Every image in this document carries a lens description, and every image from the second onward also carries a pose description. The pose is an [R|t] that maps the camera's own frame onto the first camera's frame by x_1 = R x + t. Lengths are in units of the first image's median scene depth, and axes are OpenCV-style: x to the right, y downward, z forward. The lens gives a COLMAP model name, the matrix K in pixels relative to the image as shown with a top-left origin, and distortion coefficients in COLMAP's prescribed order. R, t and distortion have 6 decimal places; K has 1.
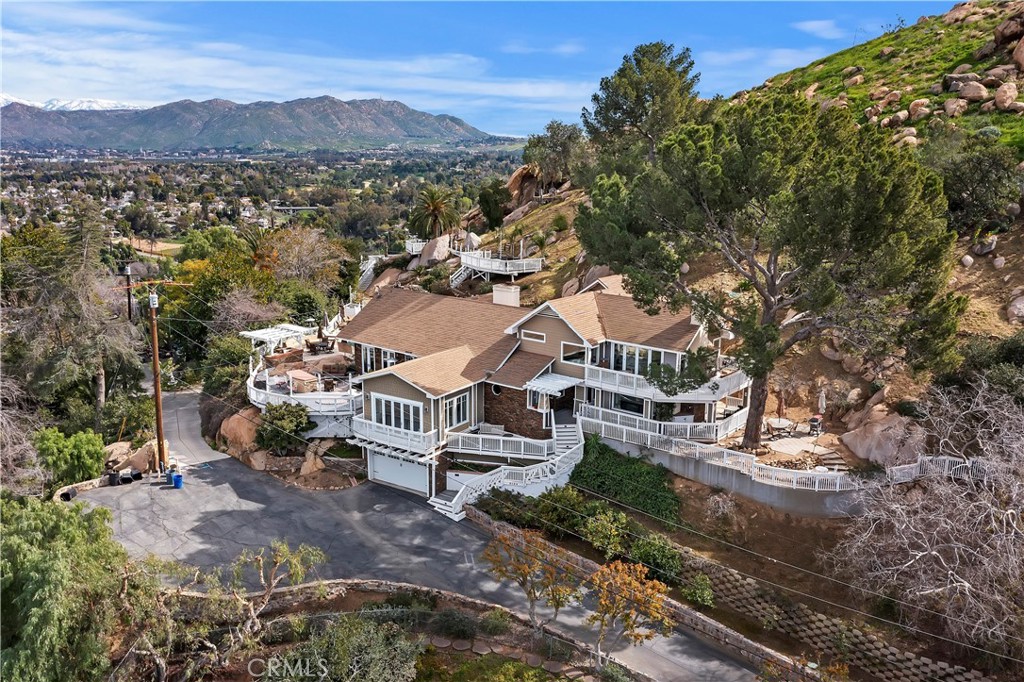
lens RADIAL K [[823.0, 0, 510.0], [0, 823.0, 336.3], [0, 0, 1]] dist [0.002226, 0.007994]
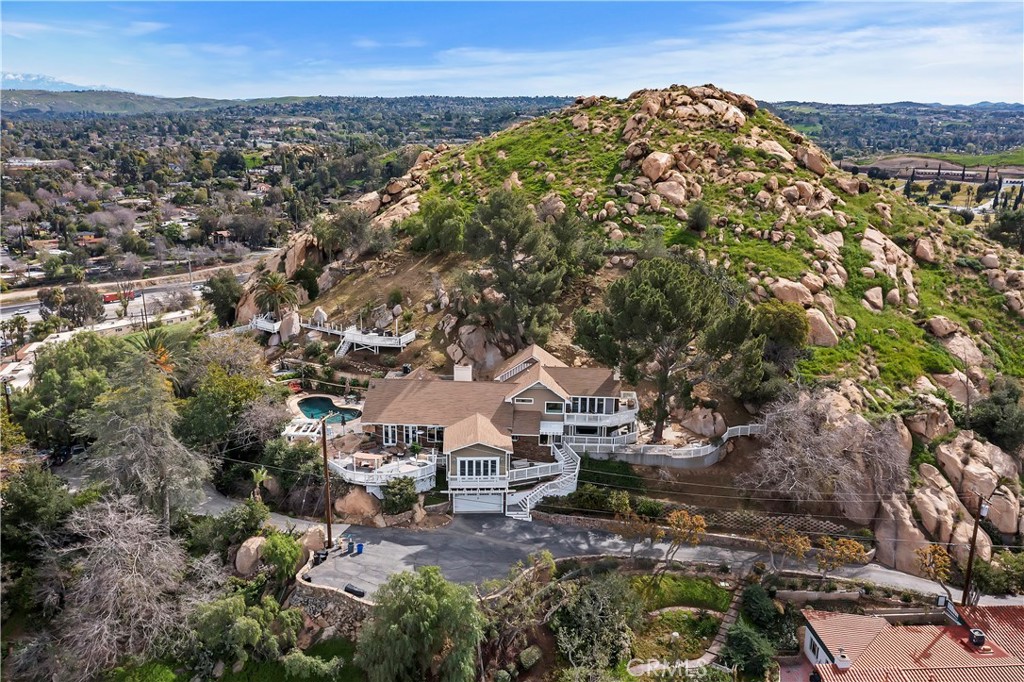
lens RADIAL K [[823.0, 0, 510.0], [0, 823.0, 336.3], [0, 0, 1]] dist [0.002226, 0.007994]
pose [[0.810394, -0.146907, 0.567169, -0.961427], [0.118971, 0.989147, 0.086215, -0.288823], [-0.573679, -0.002391, 0.819076, -0.341568]]
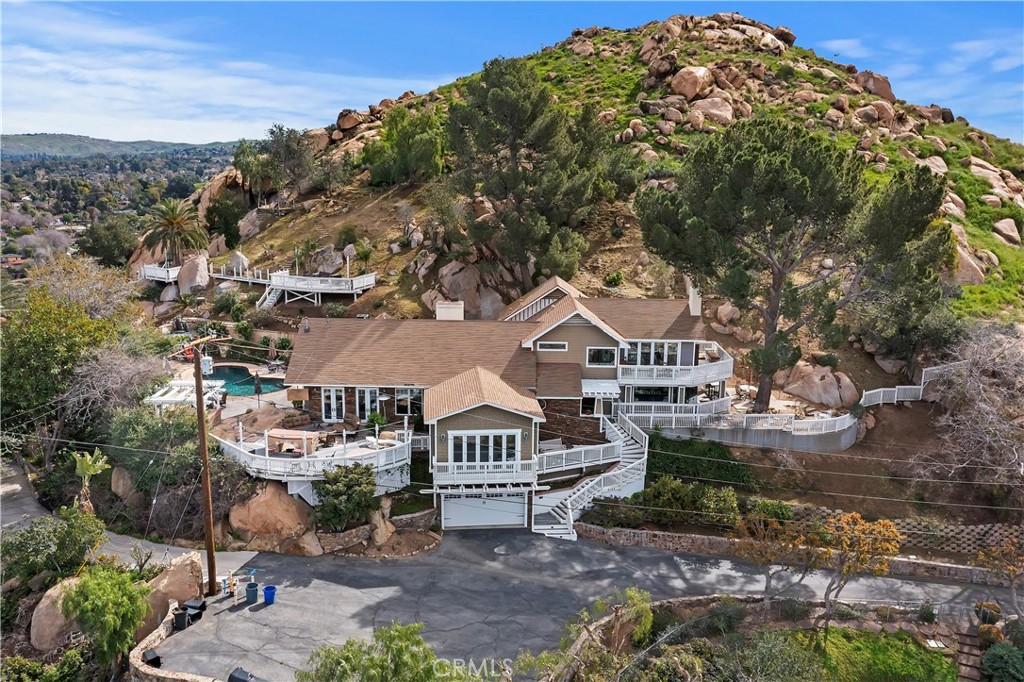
lens RADIAL K [[823.0, 0, 510.0], [0, 823.0, 336.3], [0, 0, 1]] dist [0.002226, 0.007994]
pose [[0.781646, -0.125126, 0.611043, -0.668471], [0.127465, 0.991041, 0.039887, -0.063320], [-0.610559, 0.046710, 0.790592, 0.250453]]
